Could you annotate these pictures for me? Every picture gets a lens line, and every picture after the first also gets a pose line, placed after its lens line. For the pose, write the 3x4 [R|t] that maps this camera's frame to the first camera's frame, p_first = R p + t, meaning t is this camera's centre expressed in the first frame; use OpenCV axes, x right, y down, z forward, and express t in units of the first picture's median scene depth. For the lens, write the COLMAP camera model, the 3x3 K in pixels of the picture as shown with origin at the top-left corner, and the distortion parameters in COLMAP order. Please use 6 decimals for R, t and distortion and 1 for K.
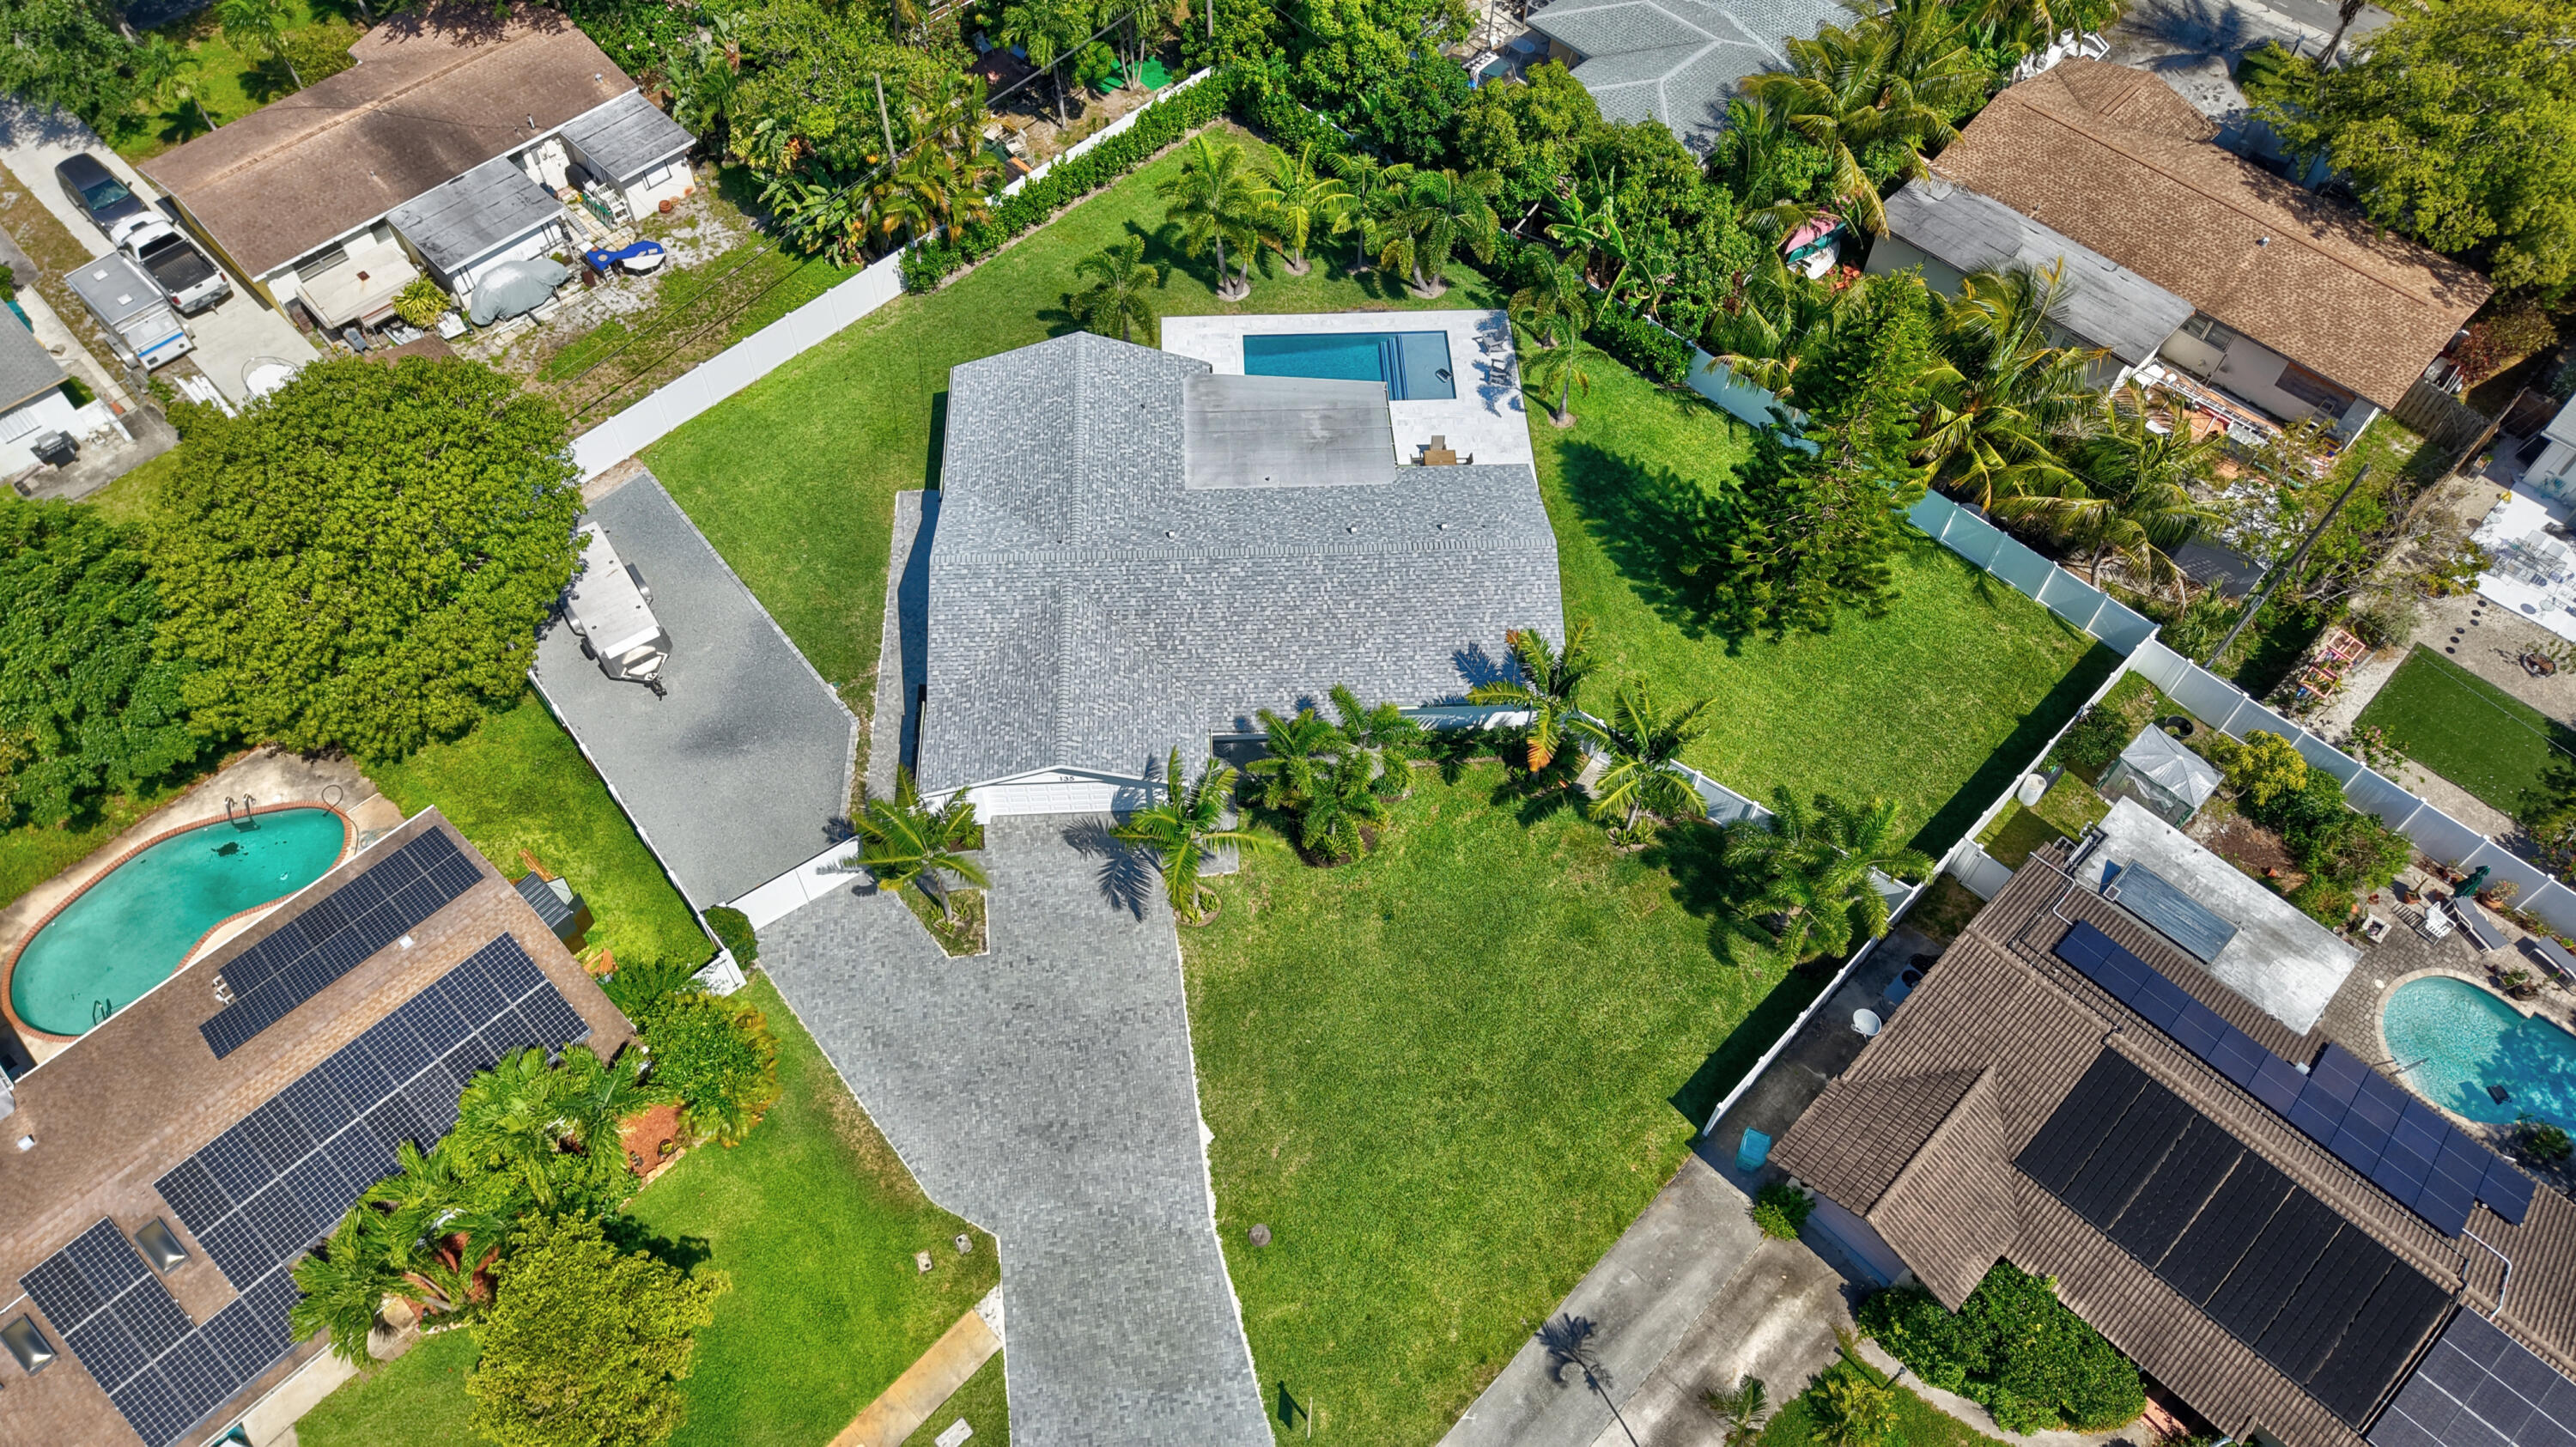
lens RADIAL K [[1712.4, 0, 1285.2], [0, 1712.4, 734.8], [0, 0, 1]] dist [0.024045, -0.021625]
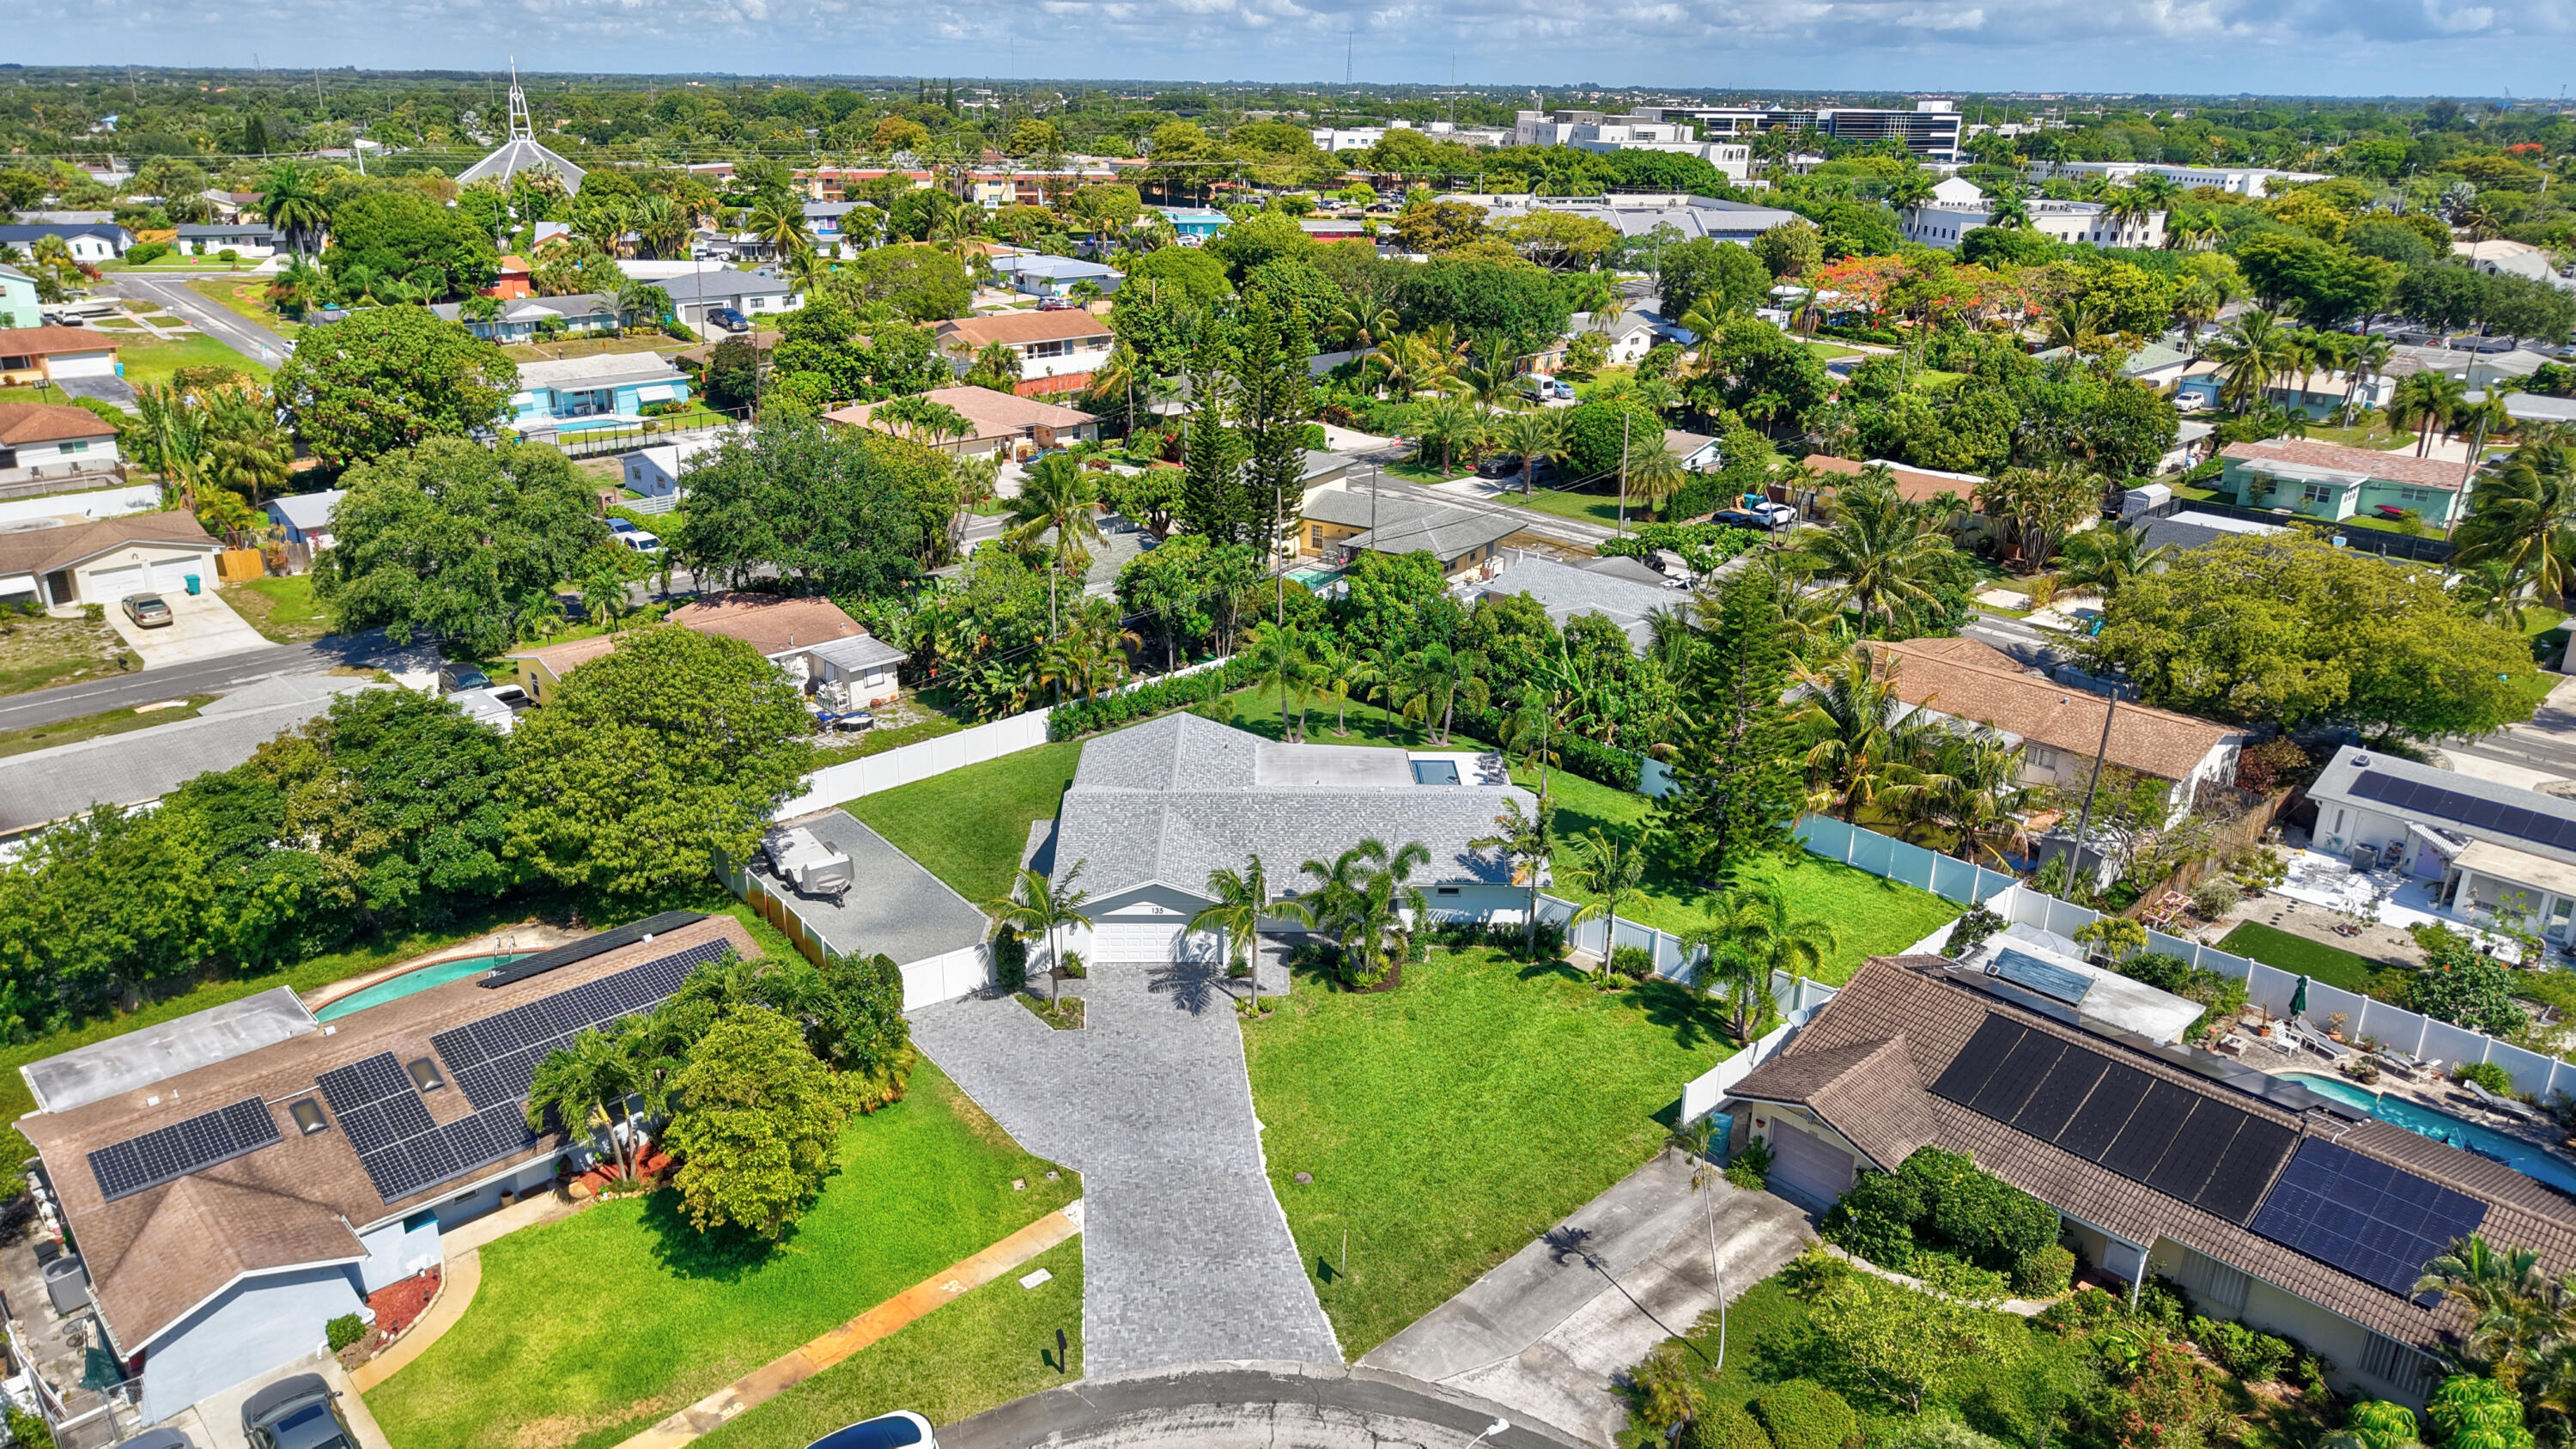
lens RADIAL K [[1703.0, 0, 1288.0], [0, 1703.0, 724.5], [0, 0, 1]] dist [0.071444, -0.099205]
pose [[0.999536, 0.007927, -0.029407, 0.006145], [-0.023147, 0.825229, -0.564323, 0.633724], [0.019795, 0.564742, 0.825030, -0.132530]]
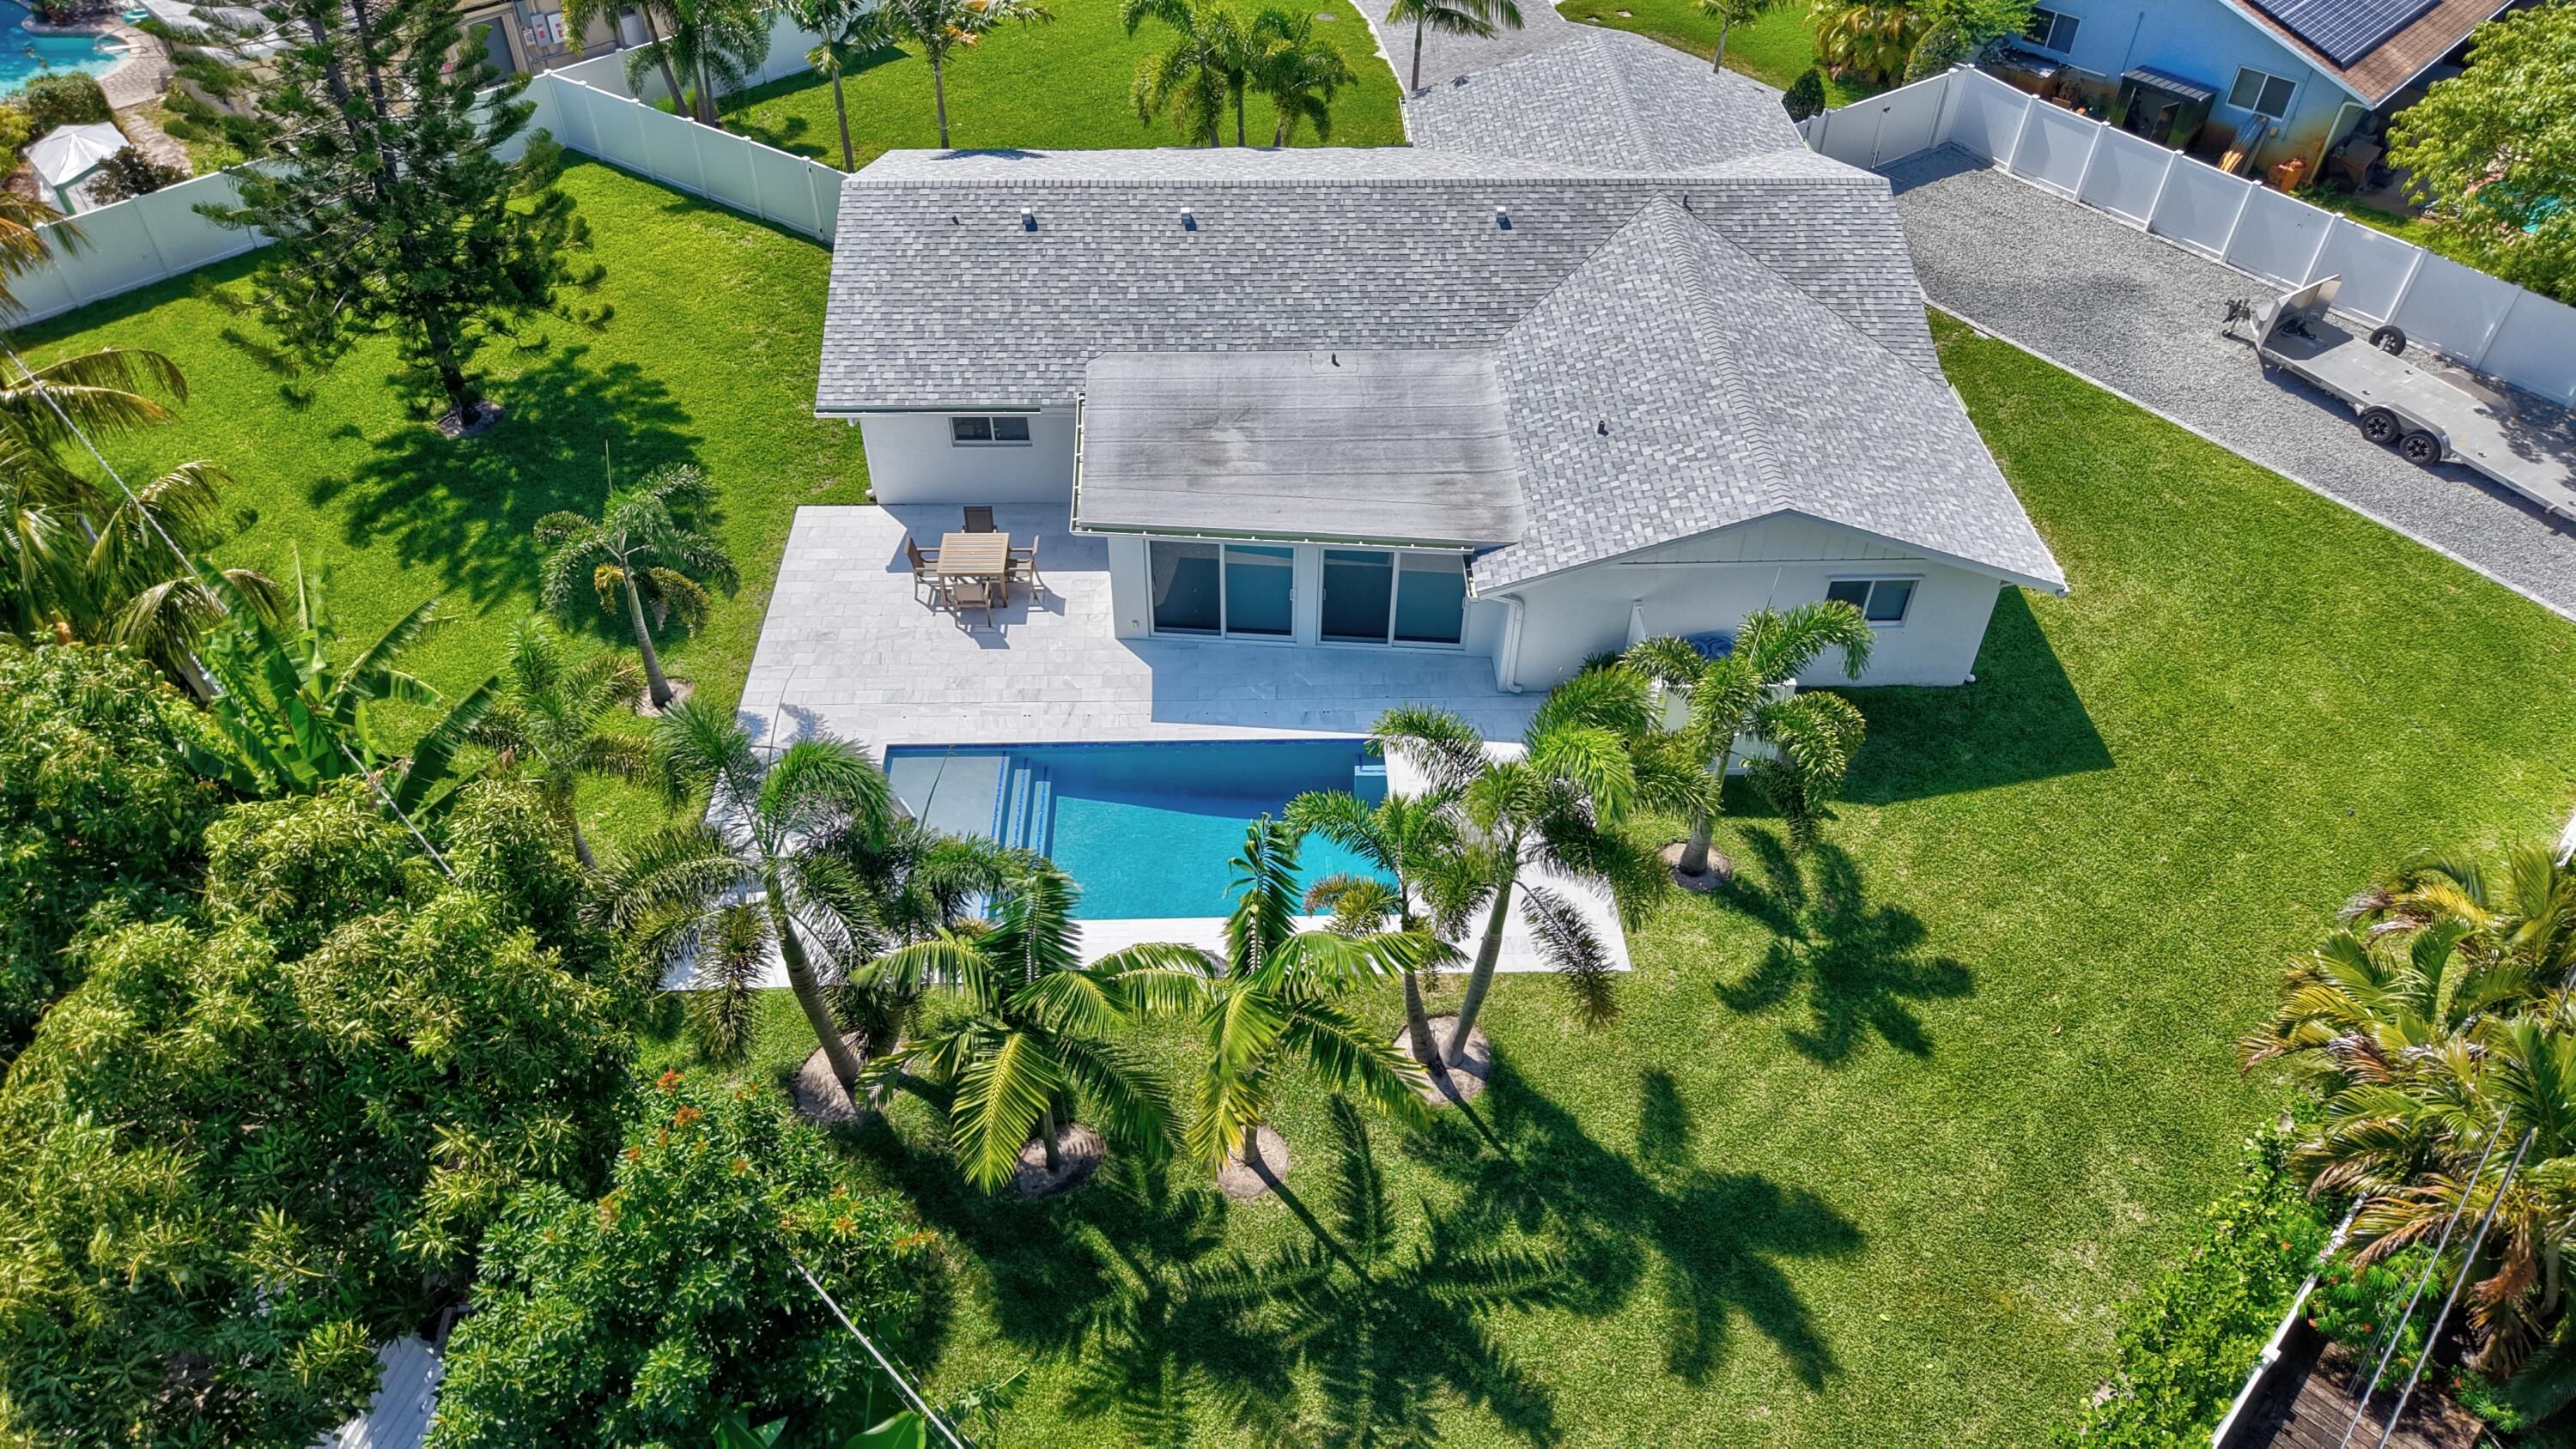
lens RADIAL K [[1710.0, 0, 1285.7], [0, 1710.0, 724.4], [0, 0, 1]] dist [0.028539, -0.033670]
pose [[-0.999465, -0.031667, -0.008193, 0.005049], [-0.003672, -0.140268, 0.990107, -0.776069], [-0.032503, 0.989607, 0.140076, 1.175317]]
